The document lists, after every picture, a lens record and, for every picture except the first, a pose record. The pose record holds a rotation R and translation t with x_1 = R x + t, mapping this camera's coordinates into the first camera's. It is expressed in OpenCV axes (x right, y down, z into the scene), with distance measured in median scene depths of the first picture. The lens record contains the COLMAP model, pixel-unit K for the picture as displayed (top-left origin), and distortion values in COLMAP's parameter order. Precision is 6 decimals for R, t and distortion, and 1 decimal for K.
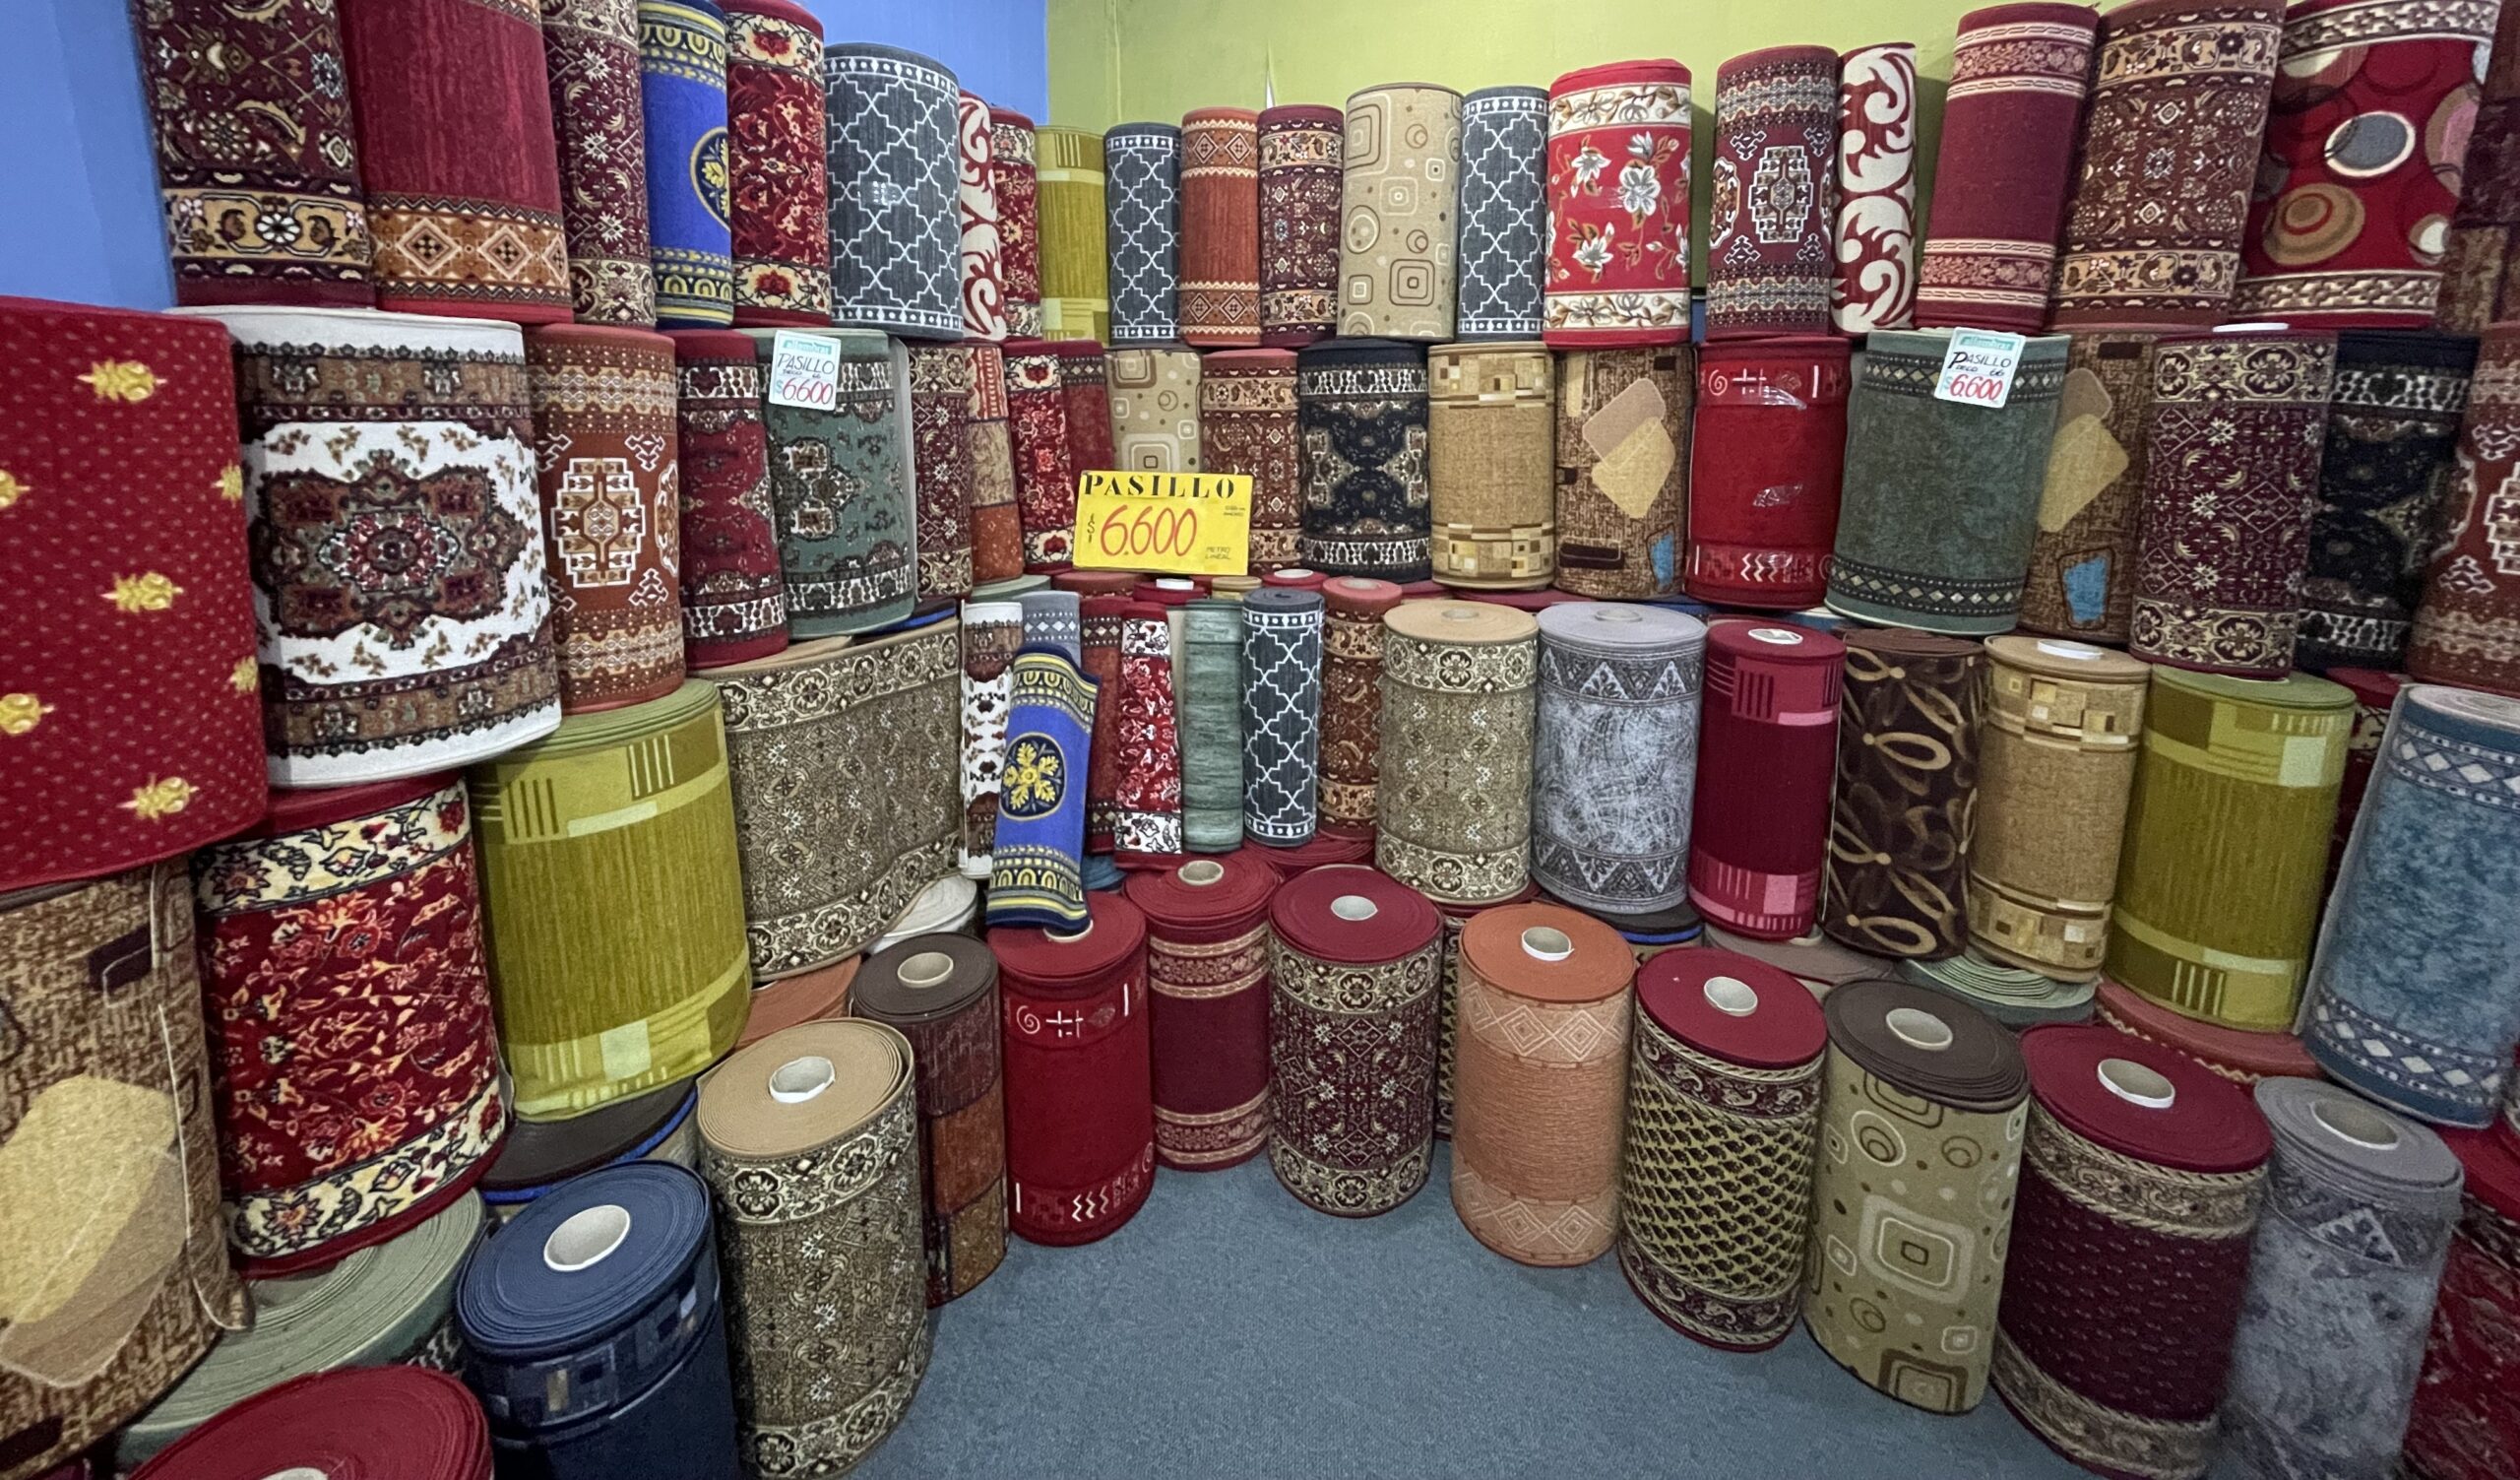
lens RADIAL K [[1001.8, 0, 1257.0], [0, 1001.8, 533.9], [0, 0, 1]] dist [-0.001378, -0.000566]
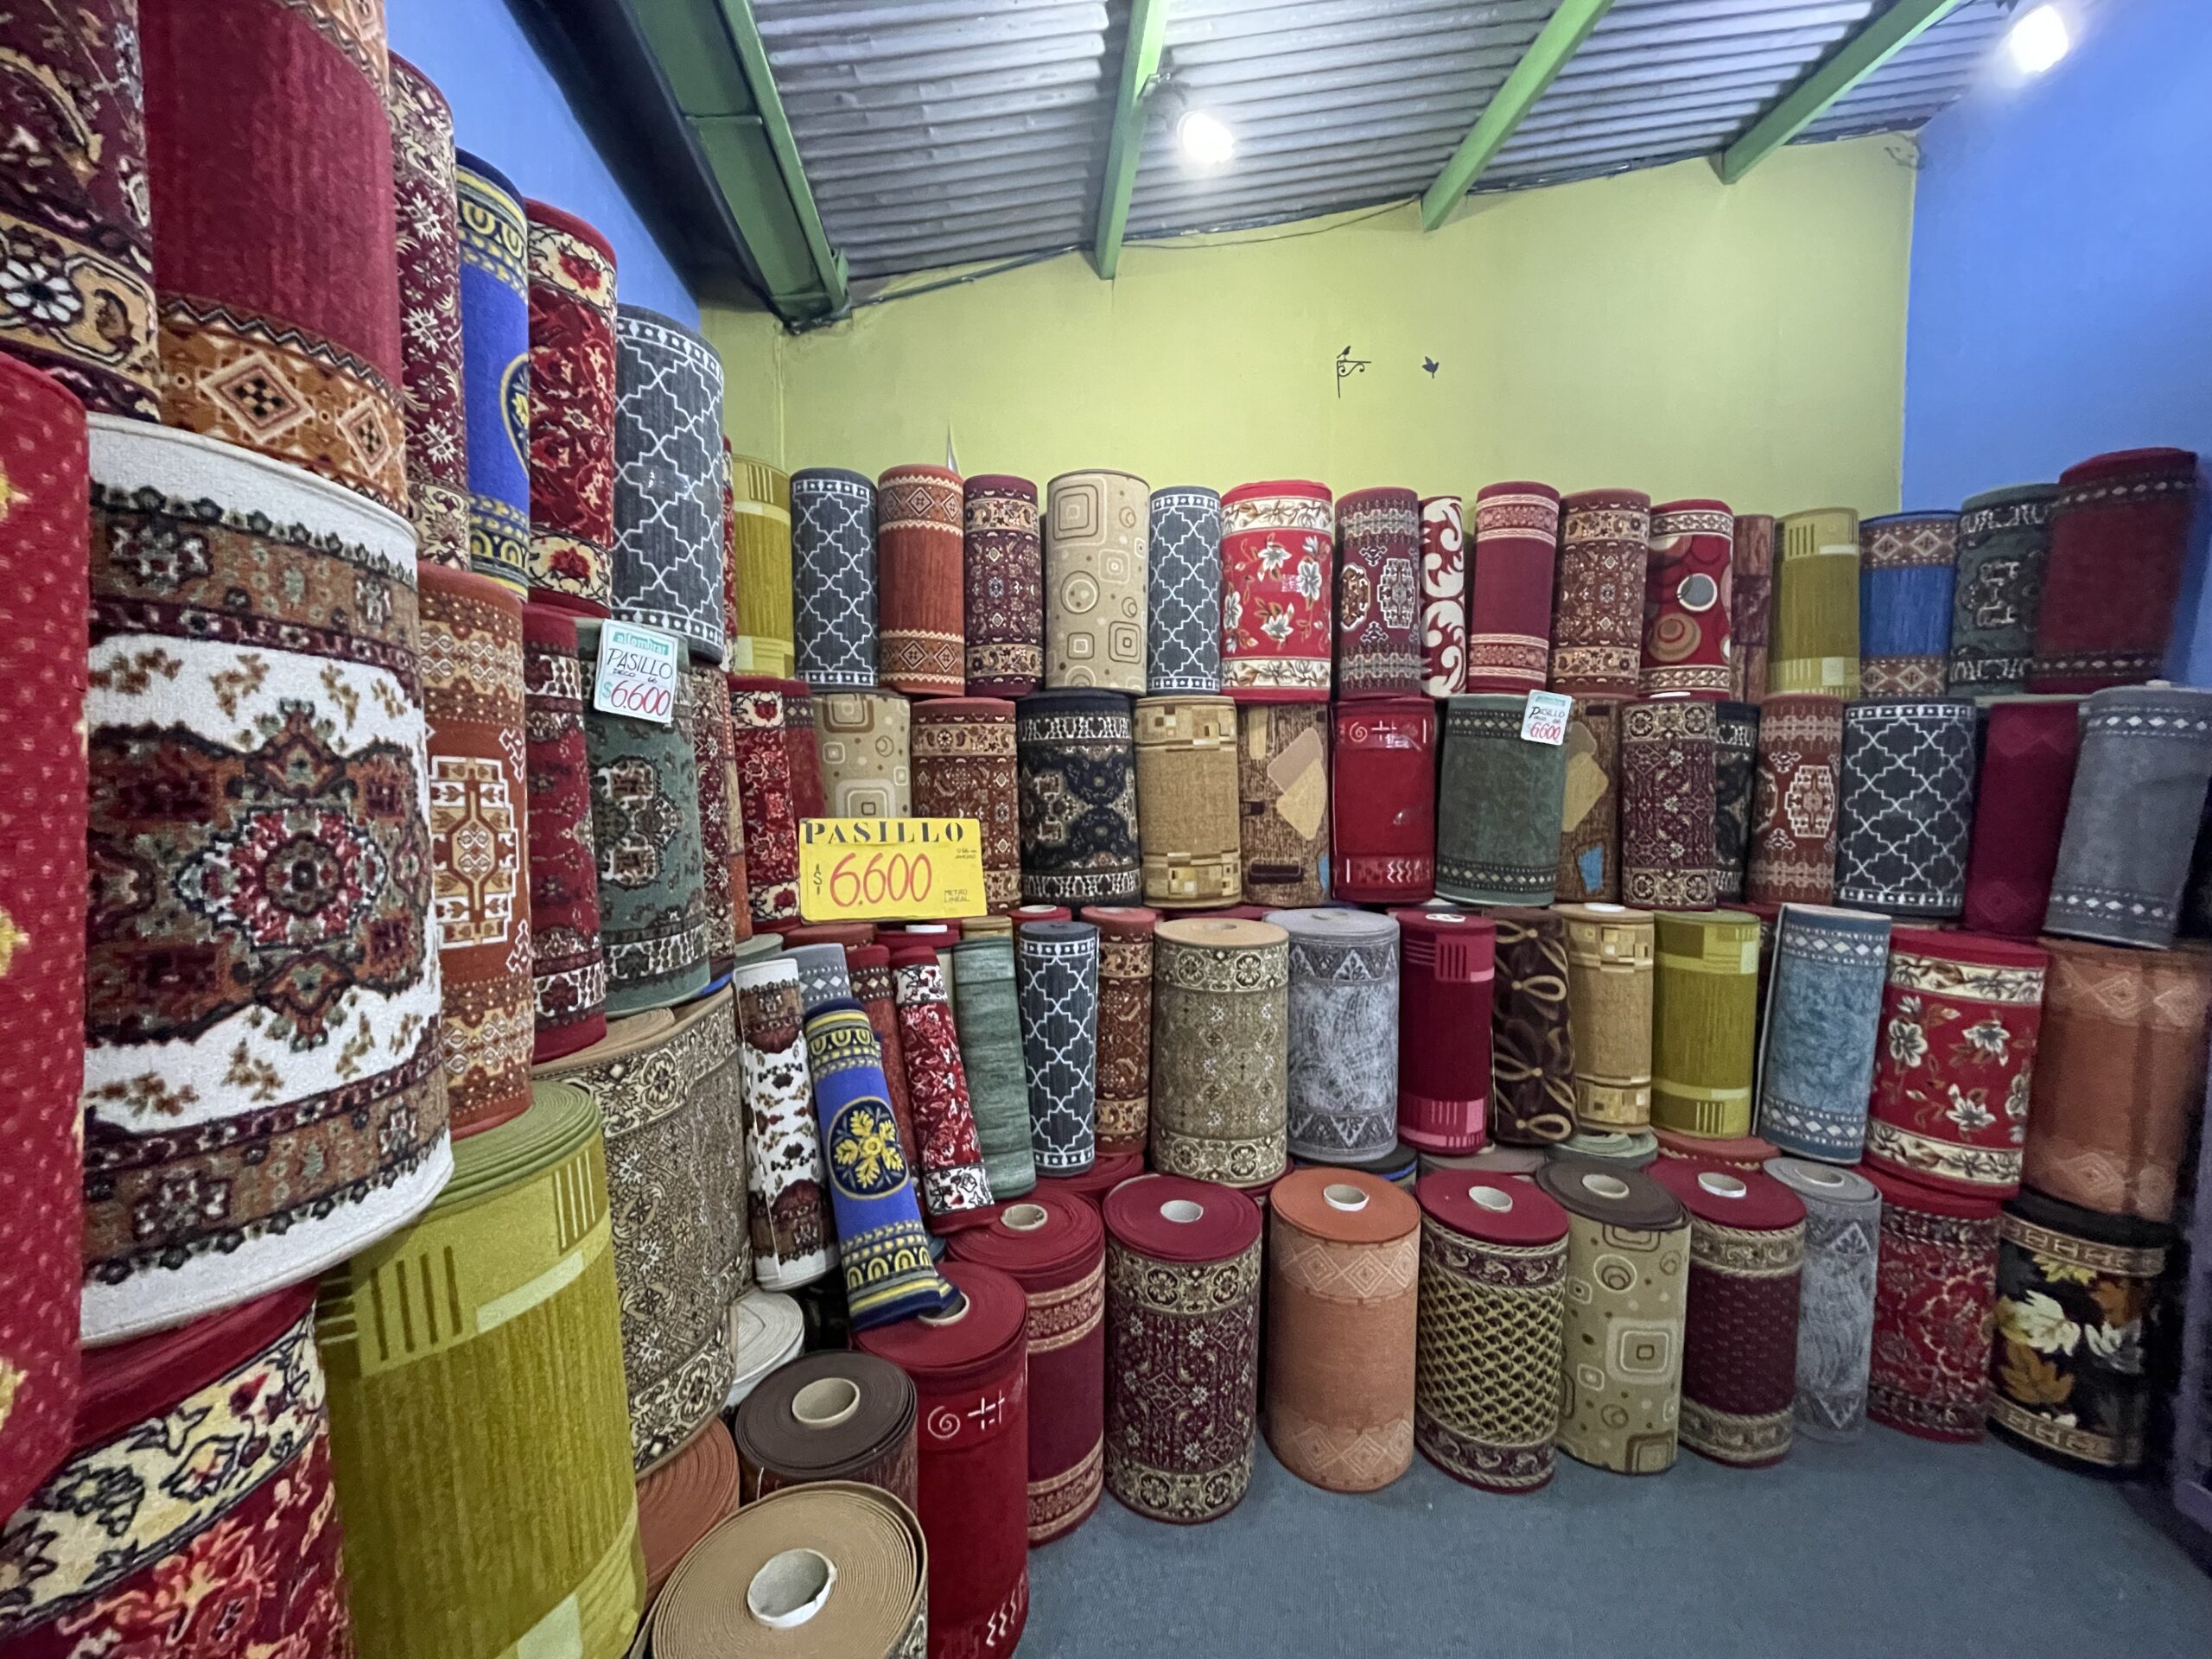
lens RADIAL K [[882.7, 0, 1106.0], [0, 882.7, 829.5], [0, 0, 1]] dist [-0.001484, 0.000147]
pose [[0.868452, -0.029679, 0.494885, -0.463372], [0.076793, 0.994212, -0.075137, 0.041715], [-0.489790, 0.103257, 0.865704, 0.213700]]
